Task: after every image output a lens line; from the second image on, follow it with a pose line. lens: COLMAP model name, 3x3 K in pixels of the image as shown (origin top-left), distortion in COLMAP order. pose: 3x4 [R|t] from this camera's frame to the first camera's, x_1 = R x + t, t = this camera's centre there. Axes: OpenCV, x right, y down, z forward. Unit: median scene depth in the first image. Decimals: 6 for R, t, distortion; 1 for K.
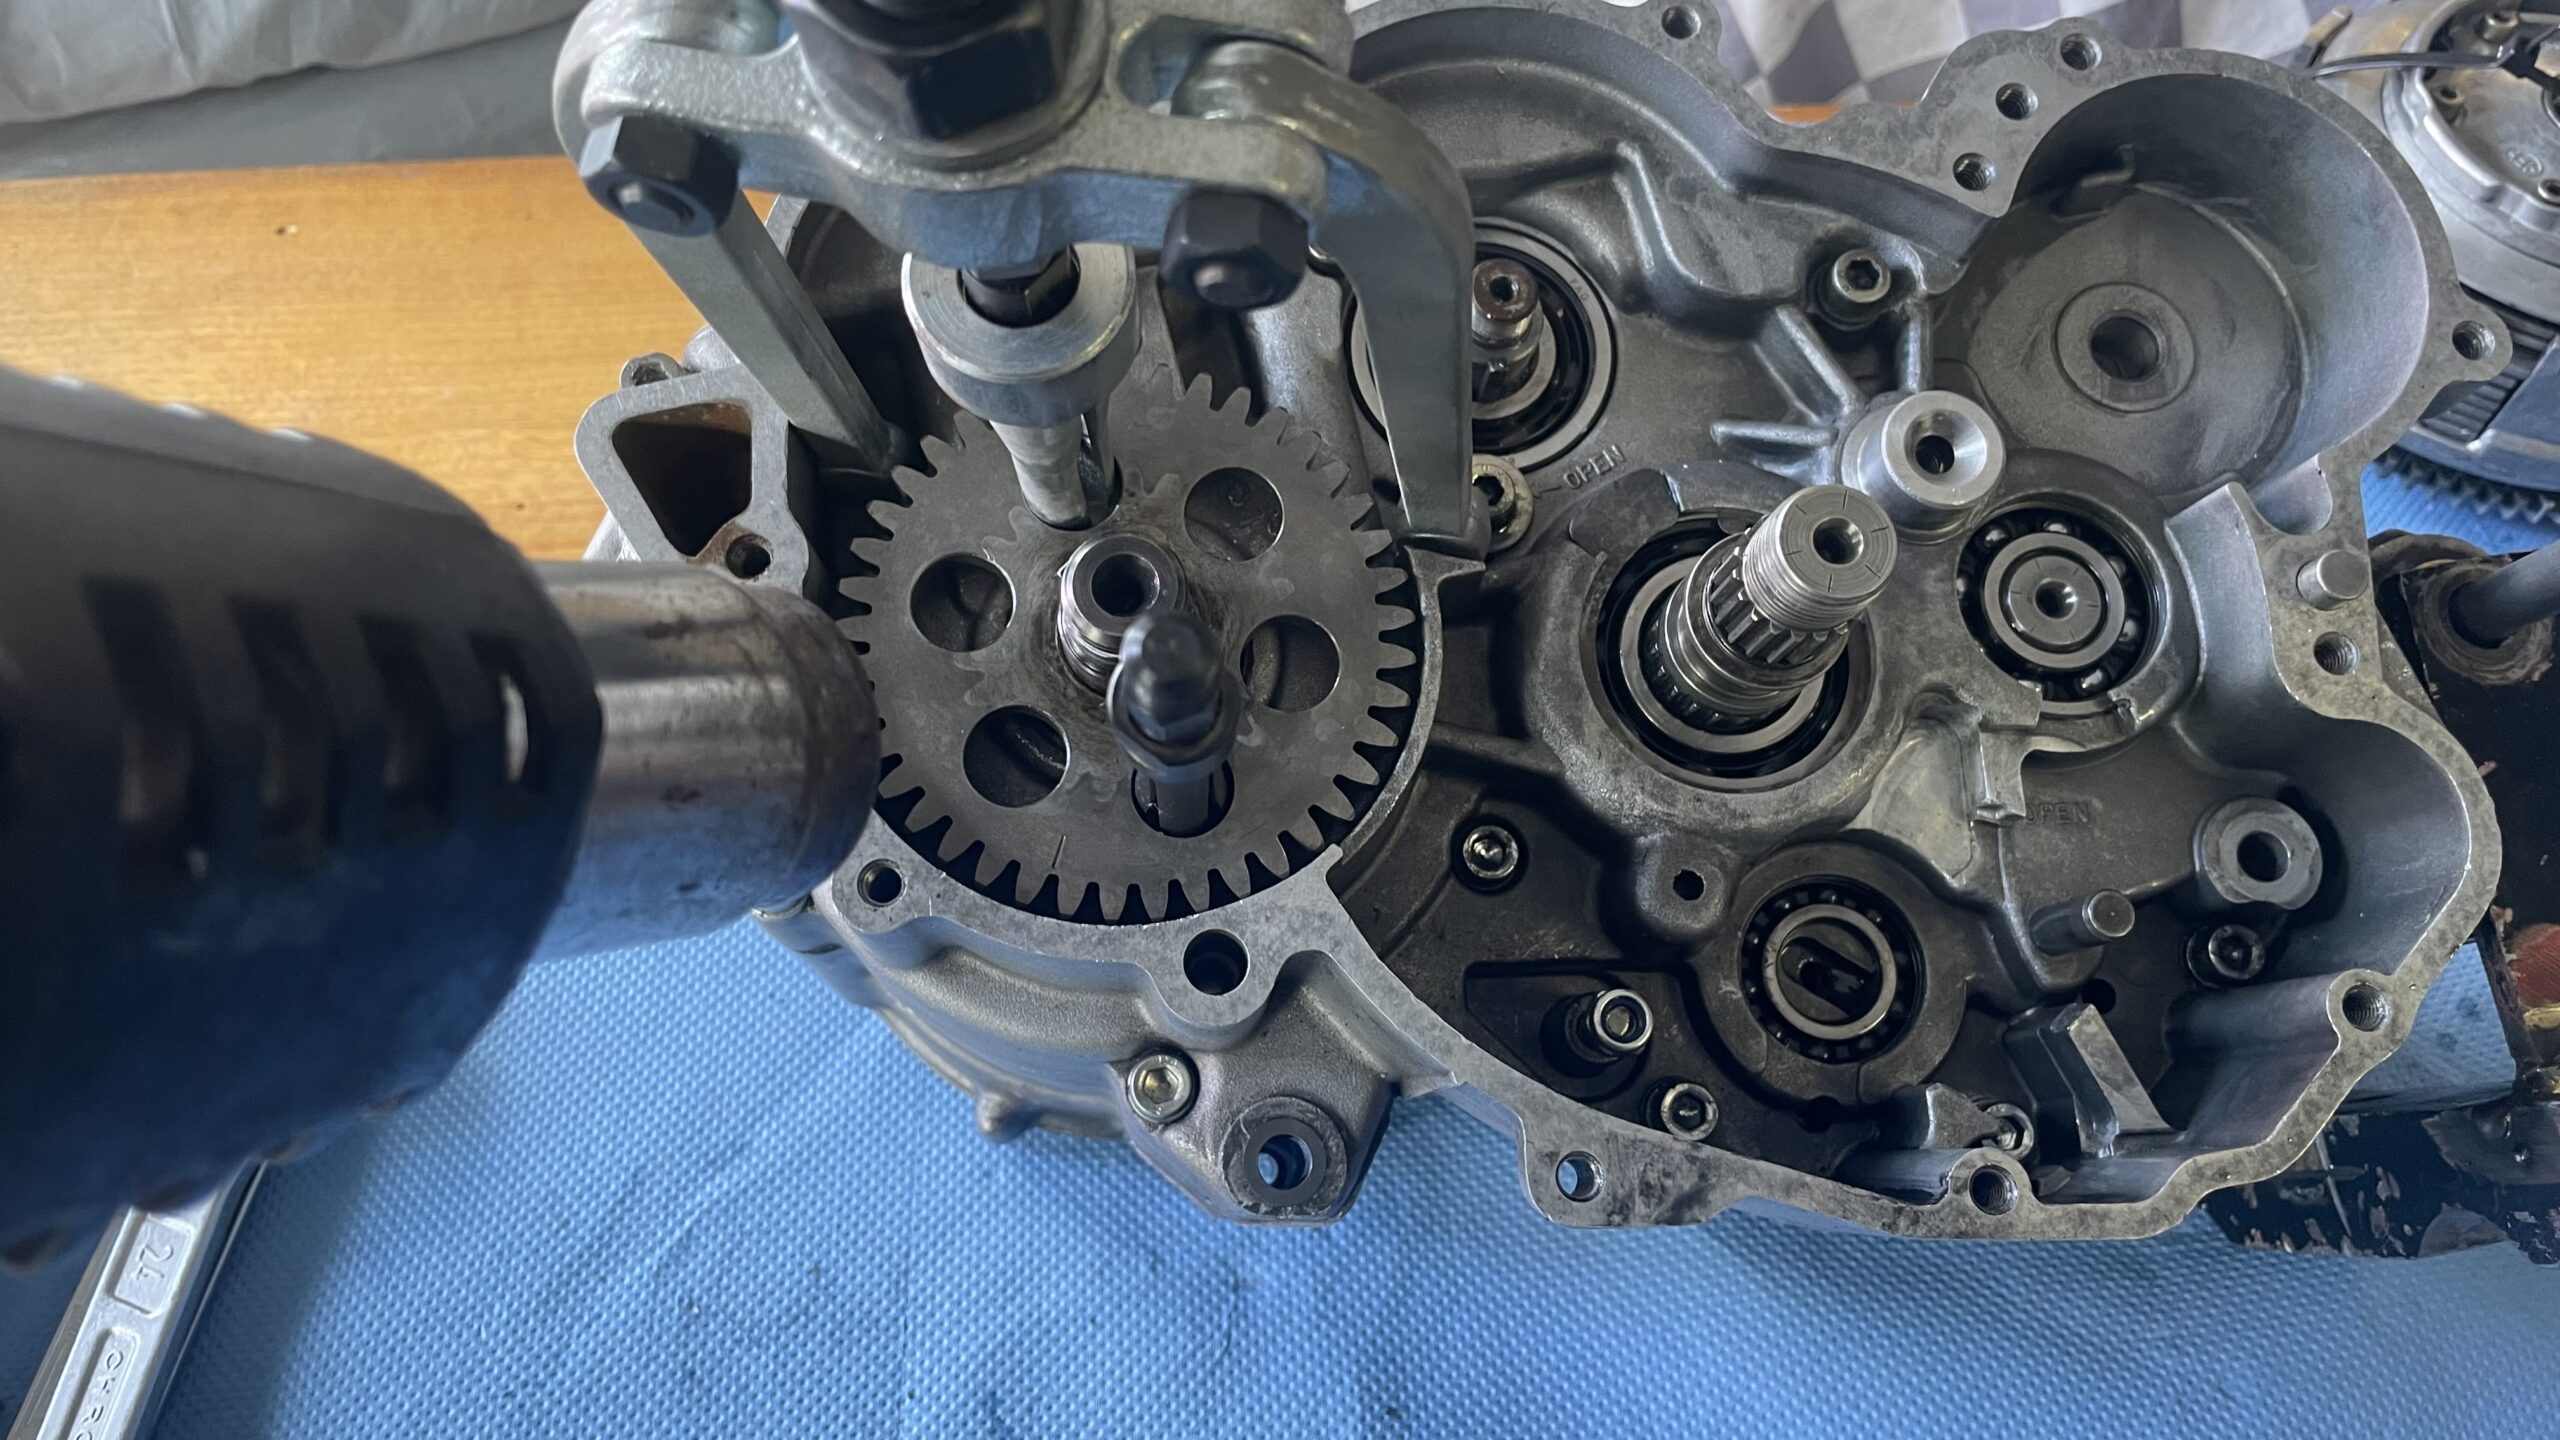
lens RADIAL K [[1995.0, 0, 1282.9], [0, 1995.0, 684.4], [0, 0, 1]] dist [0.080817, -0.128576]
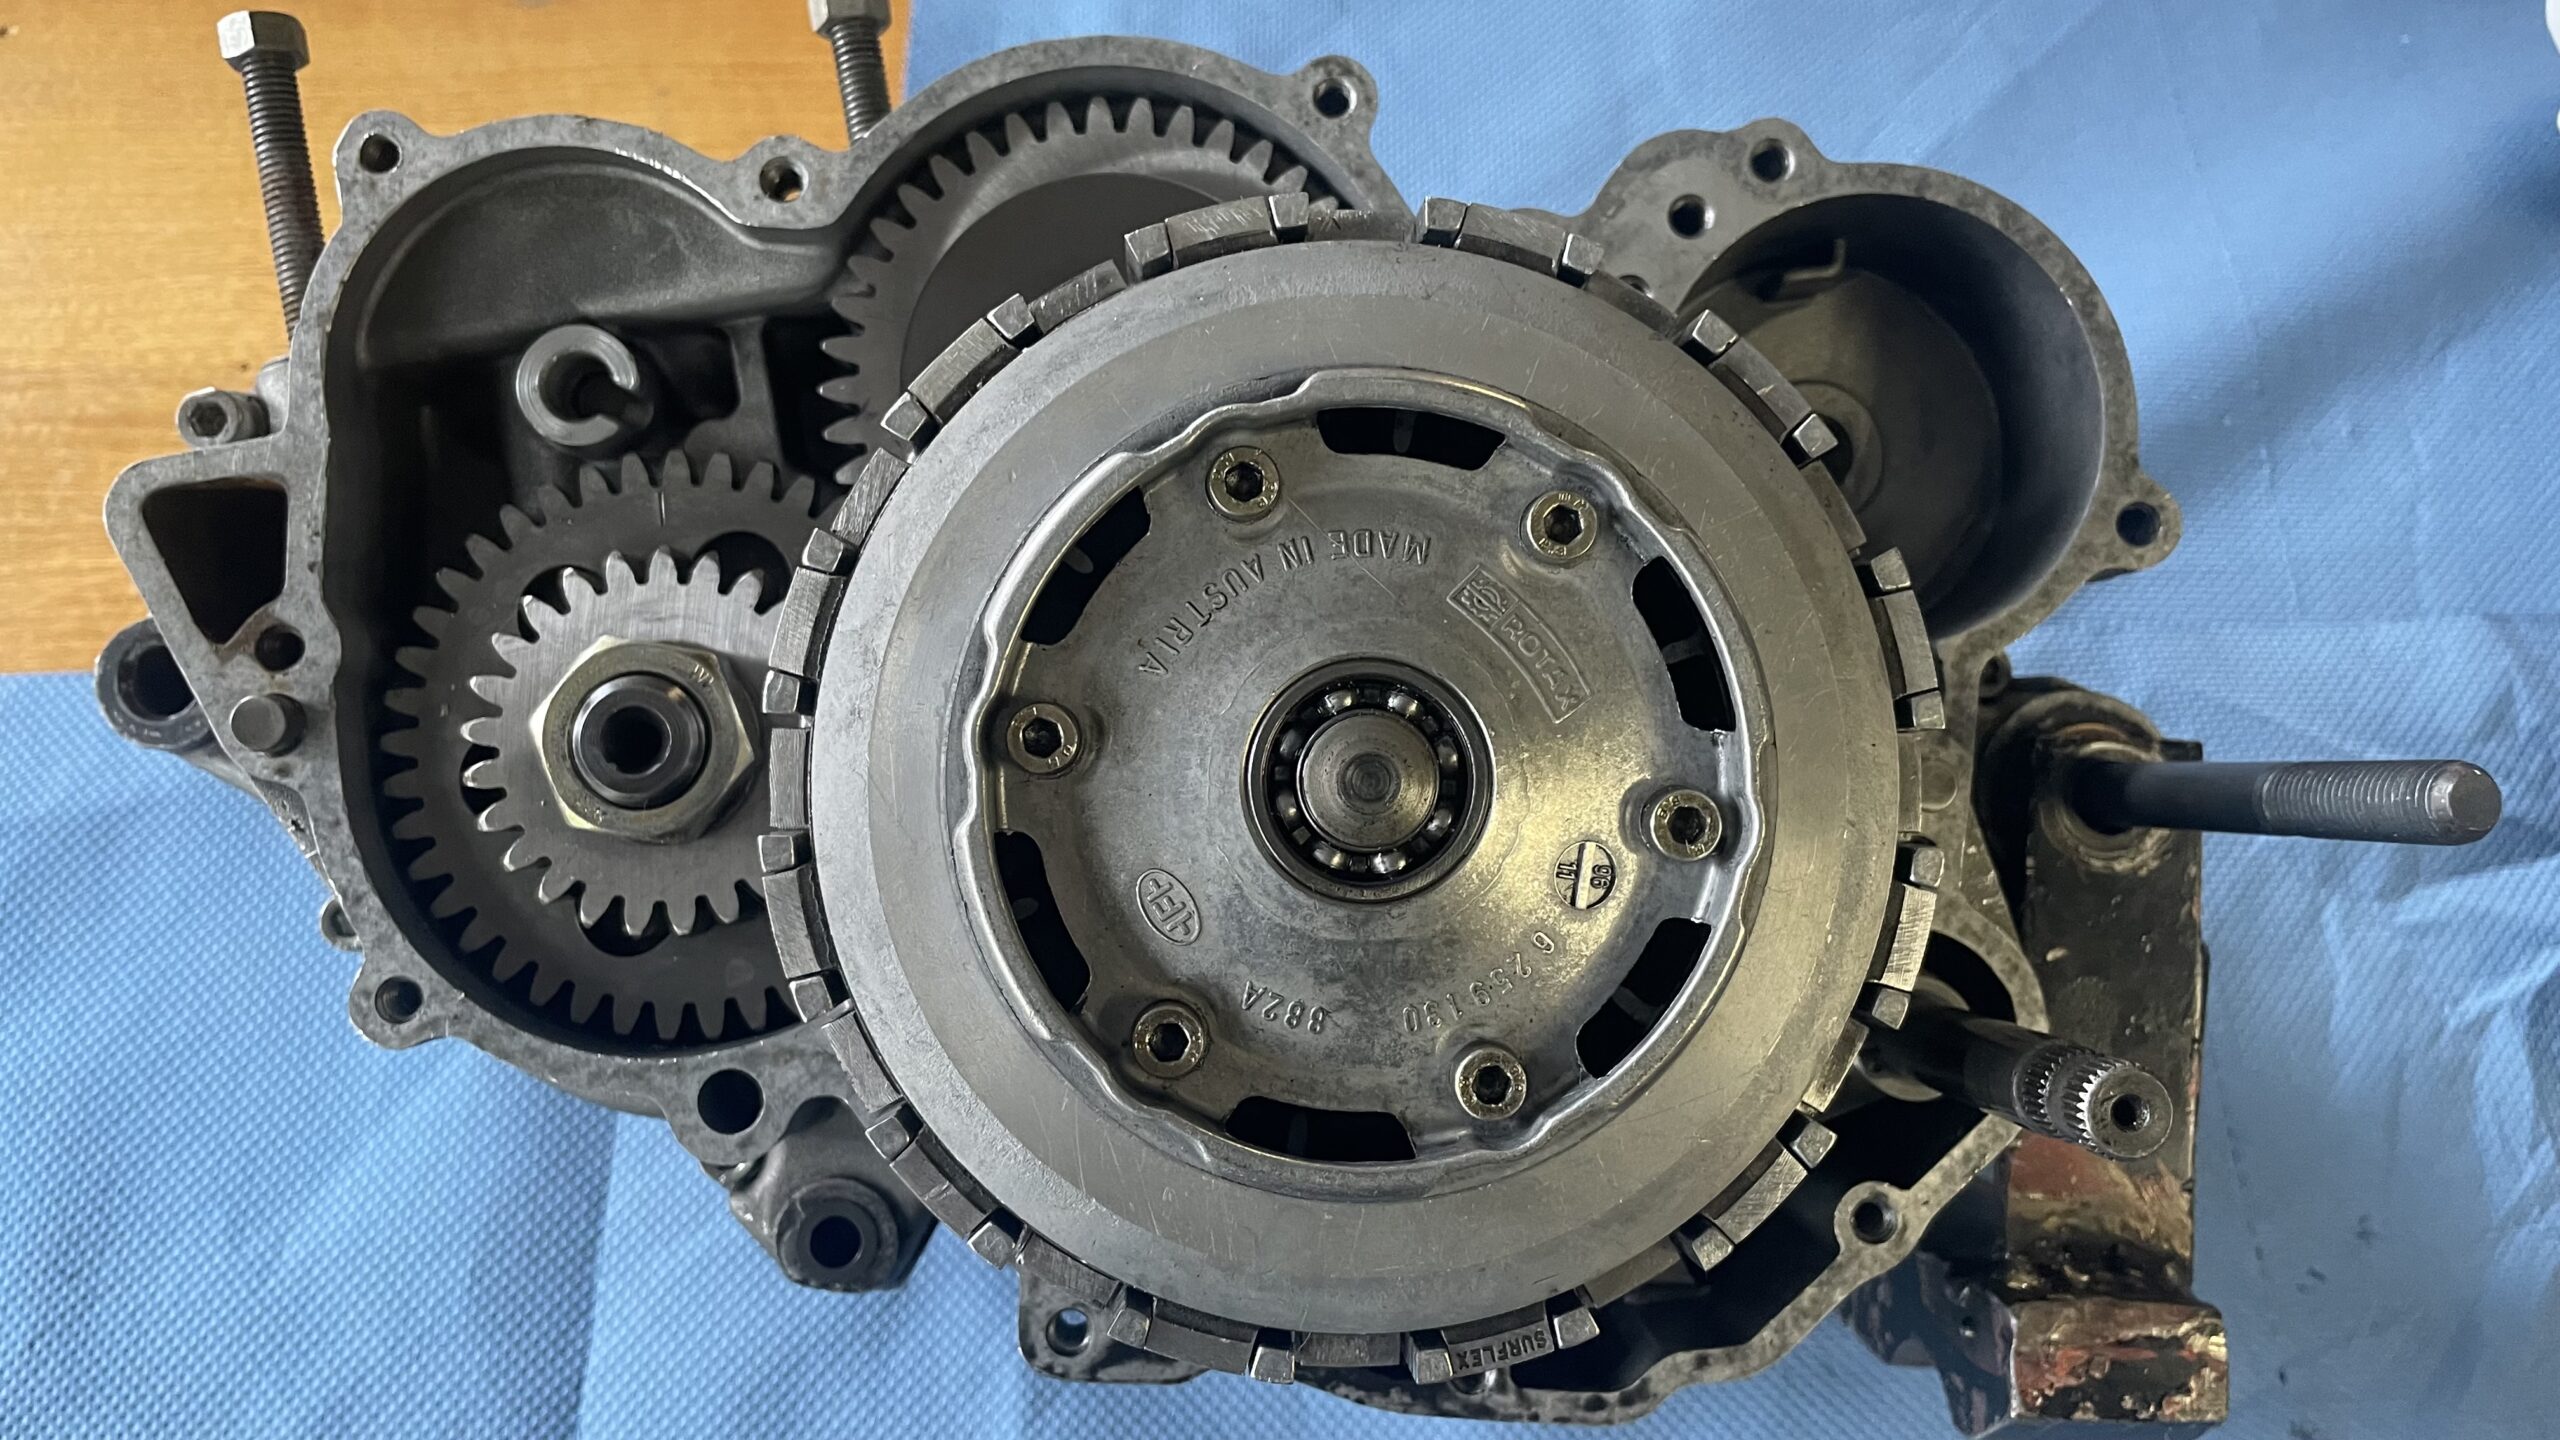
lens RADIAL K [[1989.9, 0, 1277.4], [0, 1989.9, 688.0], [0, 0, 1]] dist [0.076912, -0.132608]
pose [[0.996518, 0.081150, -0.019148, 0.213867], [-0.075253, 0.974249, 0.212548, -0.262904], [0.035903, -0.210367, 0.976963, 0.058681]]
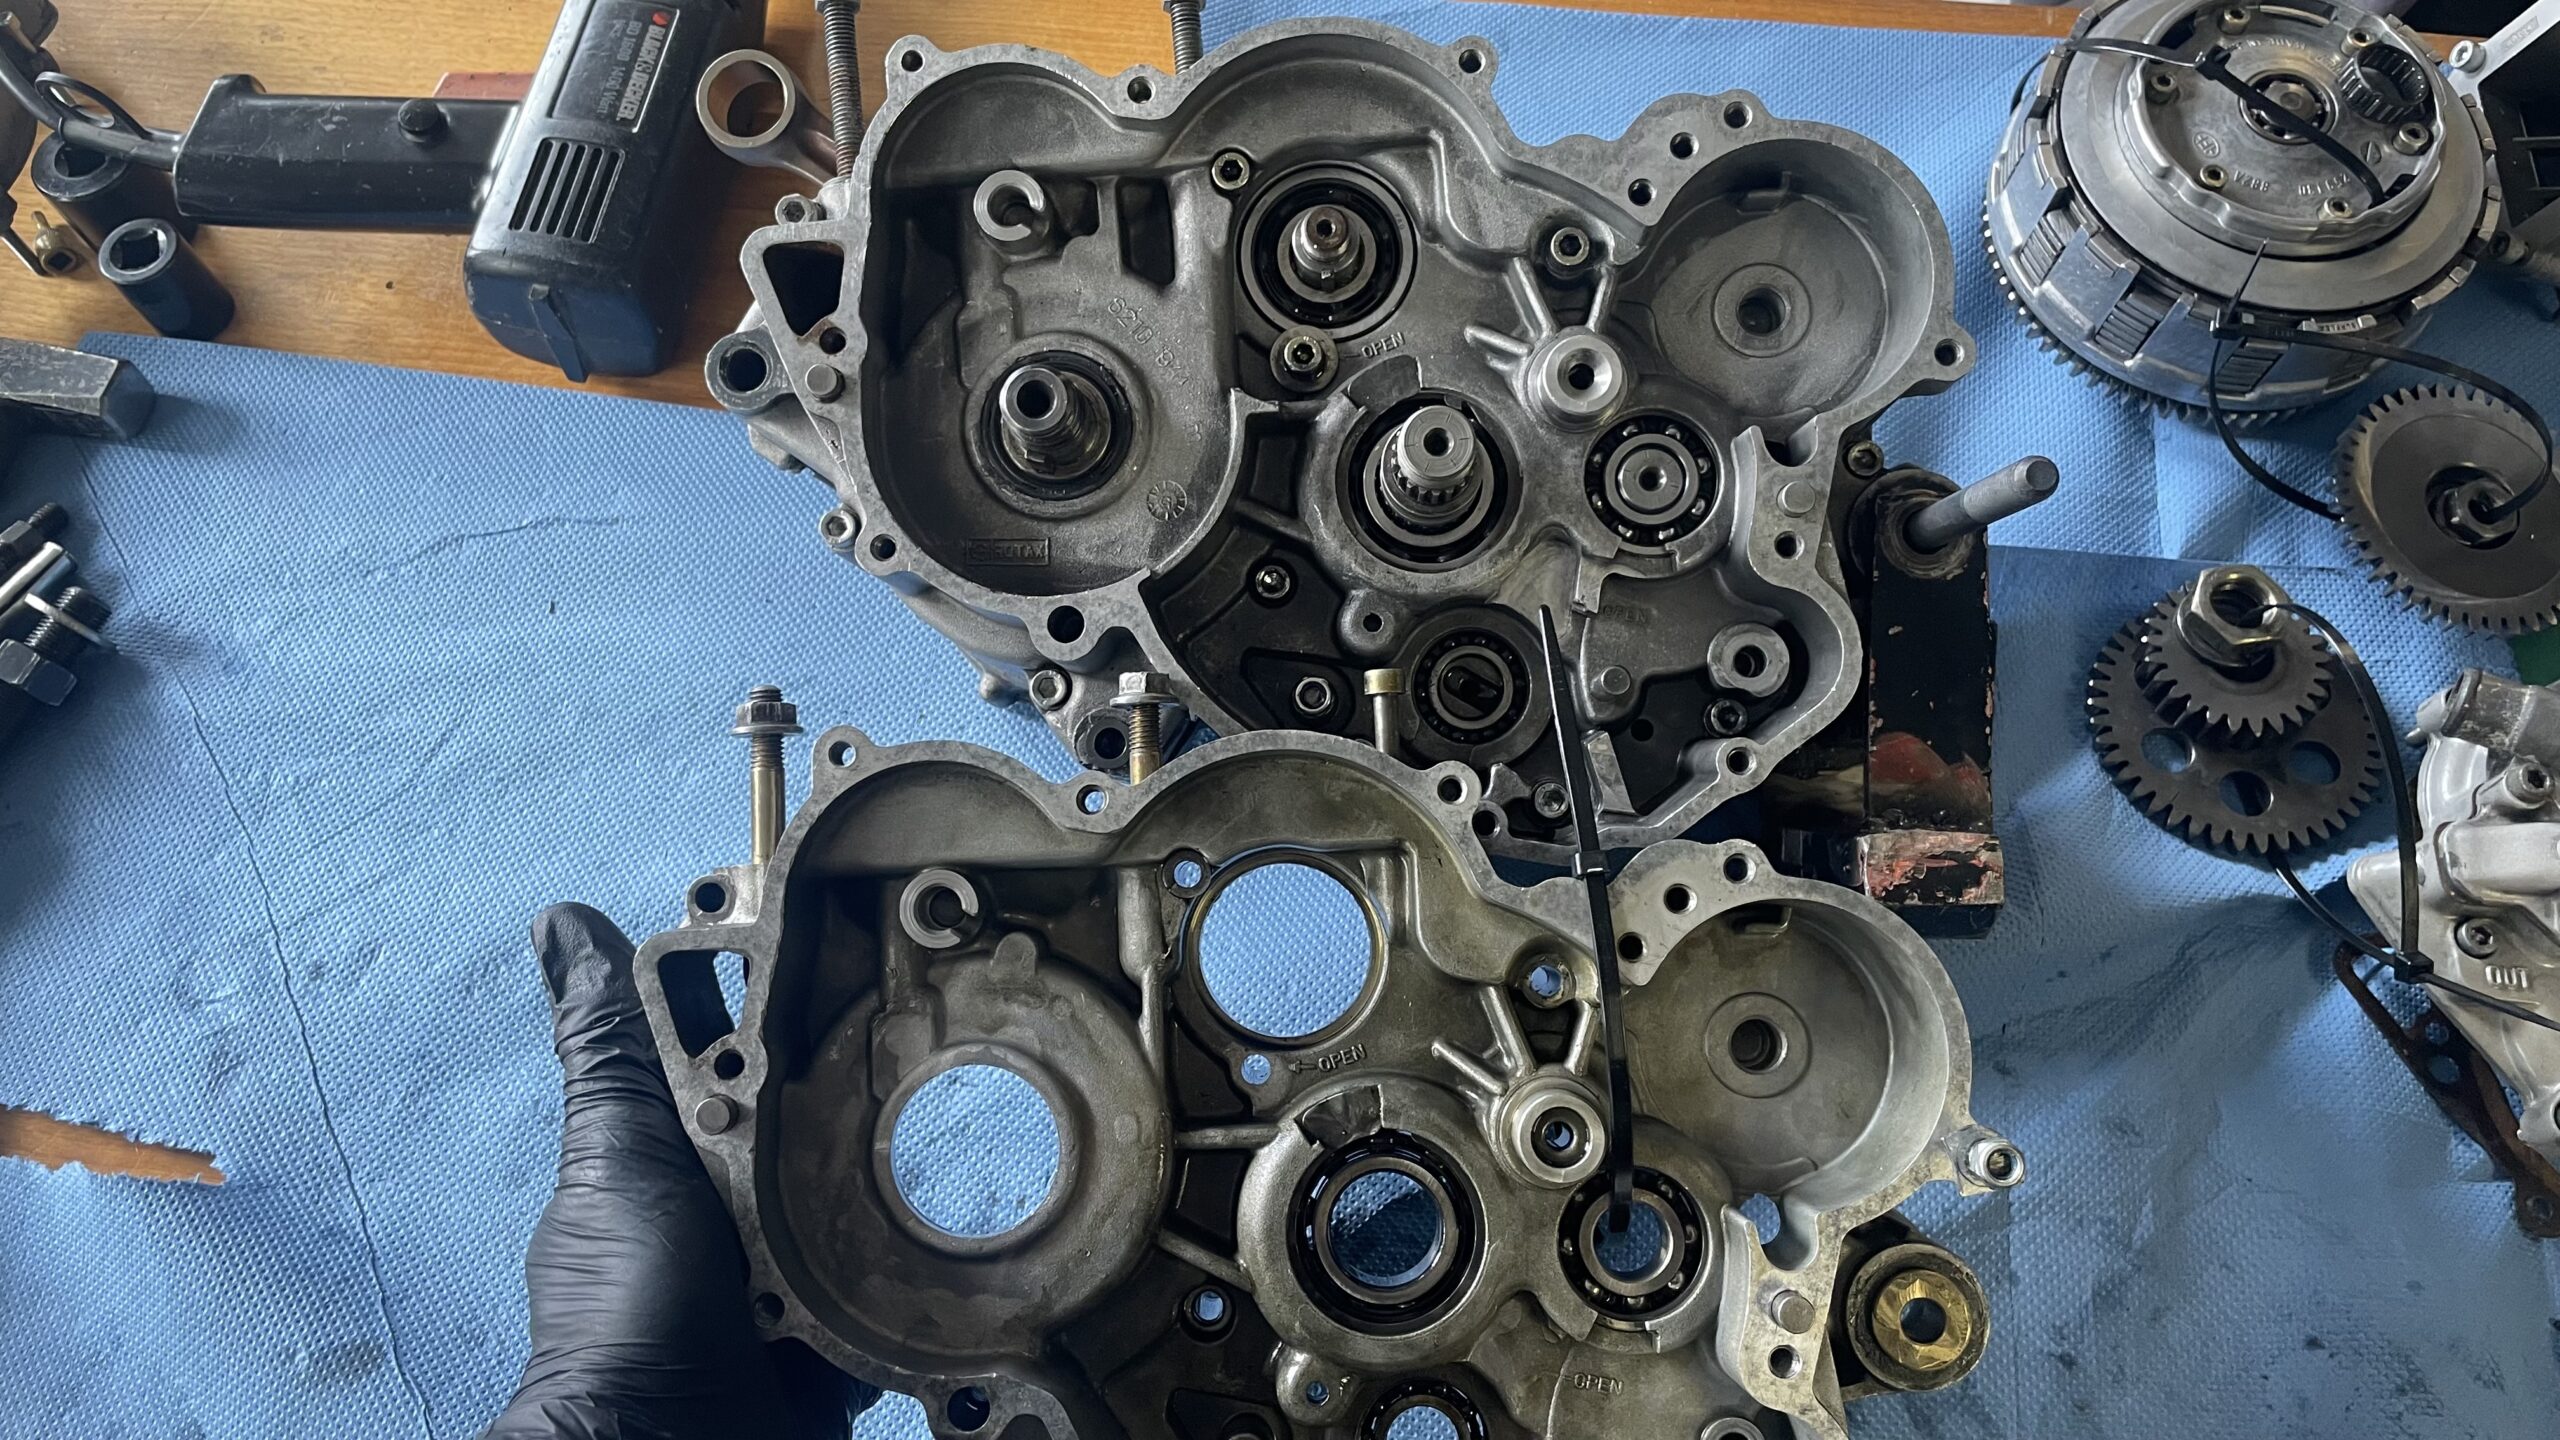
lens RADIAL K [[1980.3, 0, 1281.6], [0, 1980.3, 681.5], [0, 0, 1]] dist [0.099115, -0.158240]
pose [[0.980301, 0.165784, -0.107354, 0.299519], [-0.141888, 0.969237, 0.201118, -0.161343], [0.137394, -0.181924, 0.973667, -0.570238]]
